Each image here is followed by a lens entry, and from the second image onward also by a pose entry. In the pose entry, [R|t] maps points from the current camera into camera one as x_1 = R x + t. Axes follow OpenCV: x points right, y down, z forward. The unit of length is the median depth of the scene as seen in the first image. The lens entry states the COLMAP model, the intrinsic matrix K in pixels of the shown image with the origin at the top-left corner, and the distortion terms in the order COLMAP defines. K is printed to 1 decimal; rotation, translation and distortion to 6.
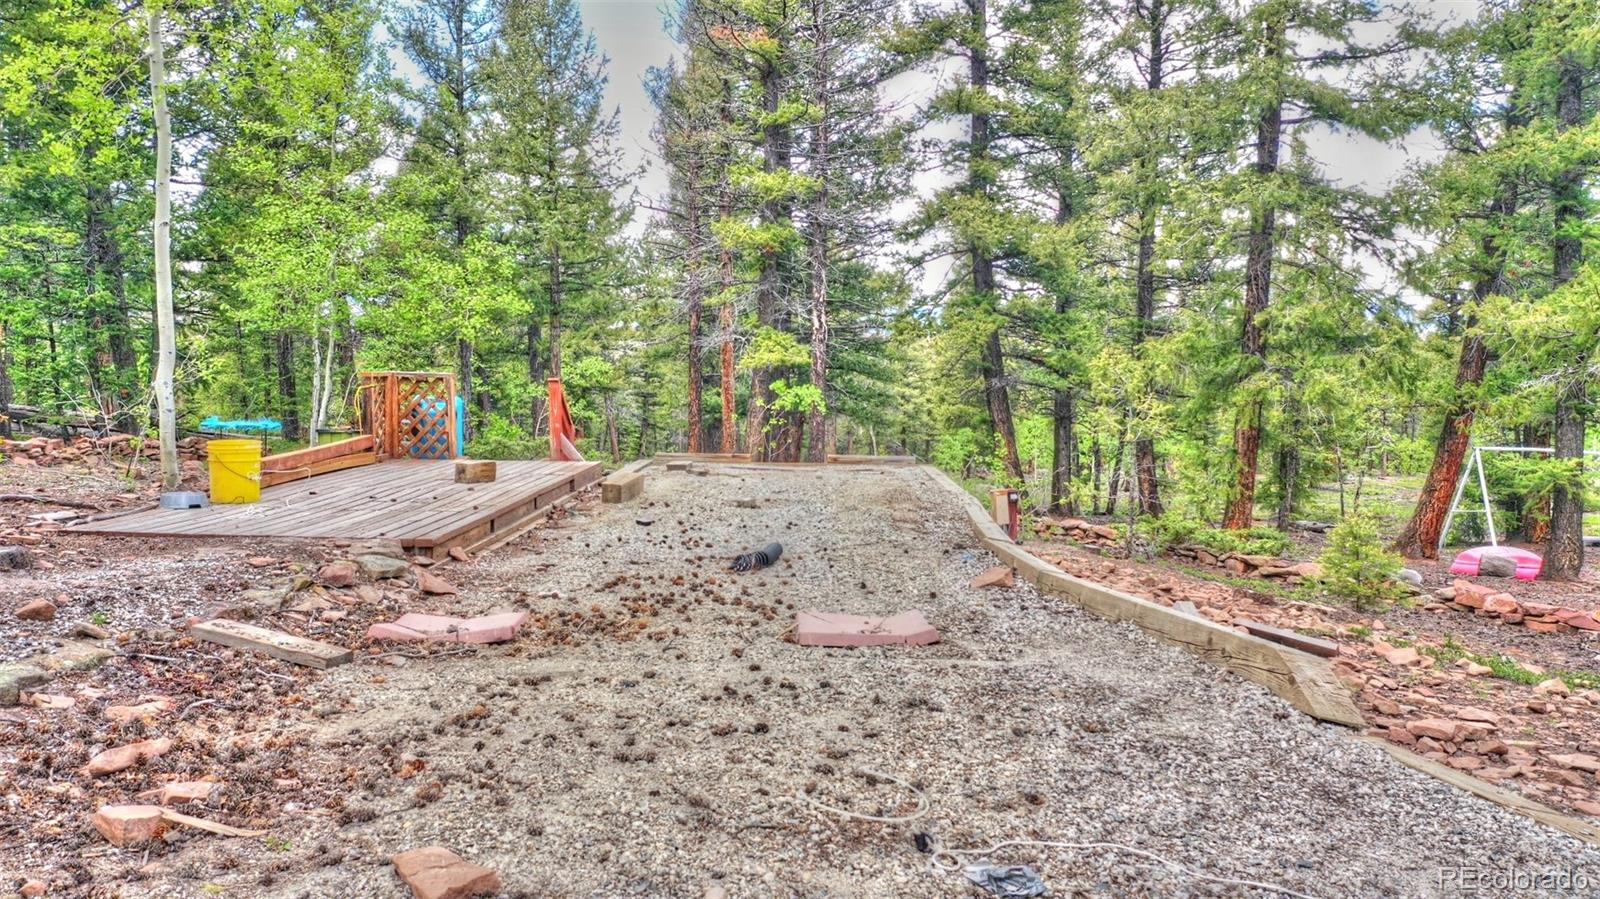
lens RADIAL K [[1229.3, 0, 798.2], [0, 1229.3, 442.2], [0, 0, 1]] dist [-0.016565, 0.004850]
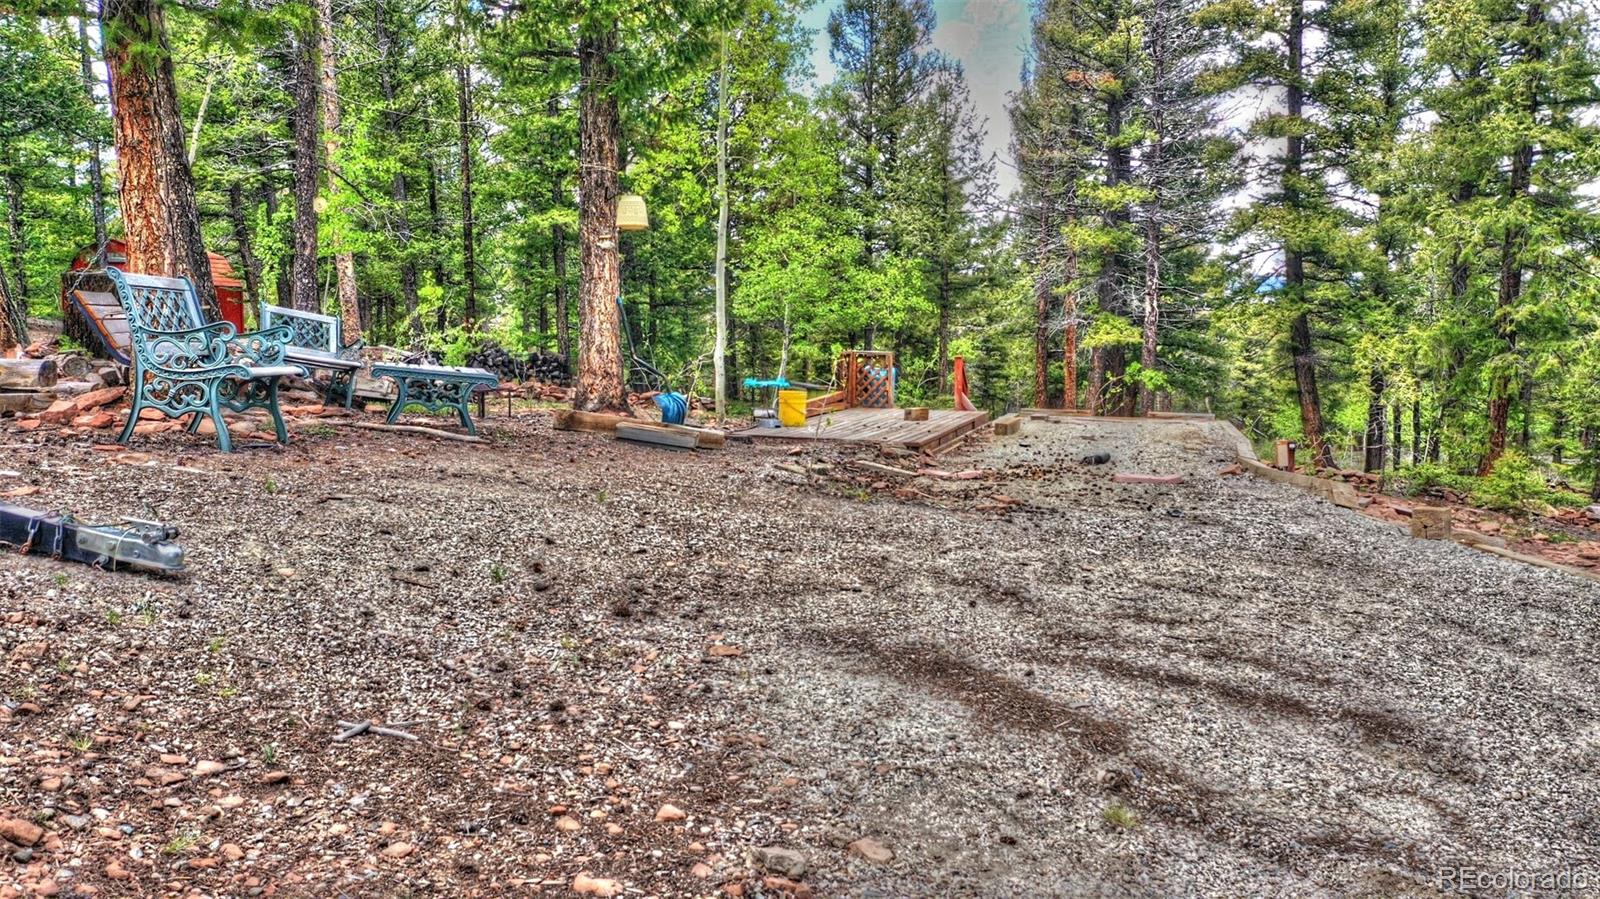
lens RADIAL K [[1229.3, 0, 783.3], [0, 1229.3, 460.3], [0, 0, 1]] dist [-0.016565, 0.004850]
pose [[0.961005, 0.028207, -0.275088, 0.007310], [-0.018120, 0.999069, 0.039139, 0.011887], [0.275936, -0.032628, 0.960622, -0.289237]]
